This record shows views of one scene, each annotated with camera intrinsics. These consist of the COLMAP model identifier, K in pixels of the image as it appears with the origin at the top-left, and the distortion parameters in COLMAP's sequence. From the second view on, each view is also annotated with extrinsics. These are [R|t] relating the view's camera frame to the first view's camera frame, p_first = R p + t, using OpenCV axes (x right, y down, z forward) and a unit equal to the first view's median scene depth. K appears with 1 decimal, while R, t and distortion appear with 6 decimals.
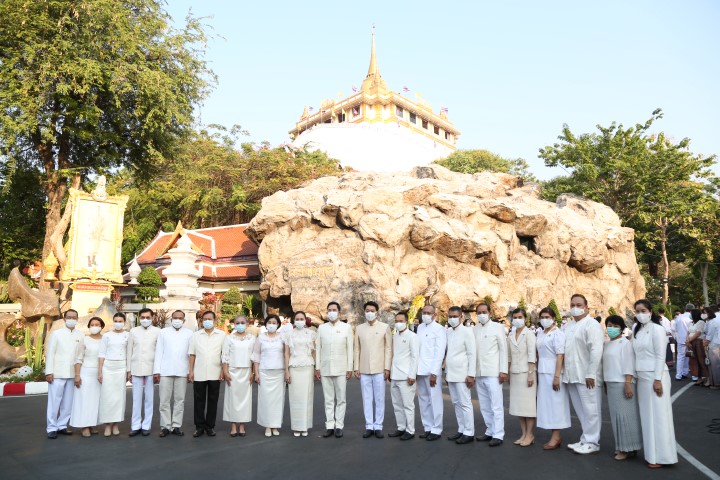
lens RADIAL K [[499.0, 0, 360.0], [0, 499.0, 222.1], [0, 0, 1]] dist [-0.129022, -0.000223]
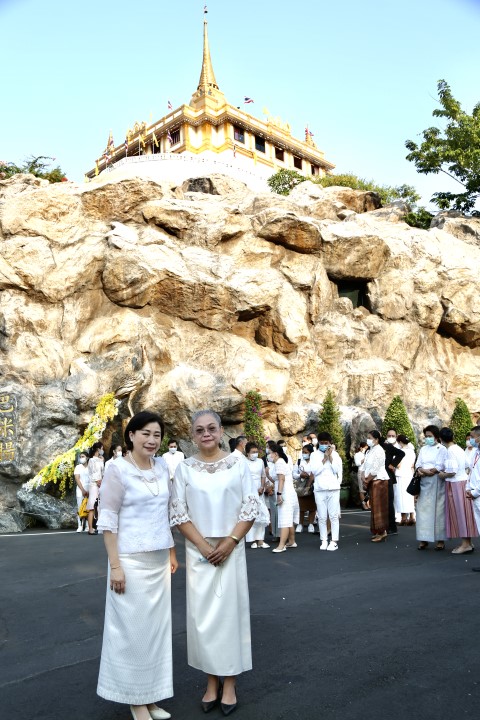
lens RADIAL K [[642.1, 0, 240.0], [0, 642.1, 360.0], [0, 0, 1]] dist [-0.041395, 0.003039]
pose [[0.999271, -0.037384, -0.007735, 0.231497], [0.037850, 0.996615, 0.072977, 0.062958], [0.004981, -0.073216, 0.997304, 0.315876]]
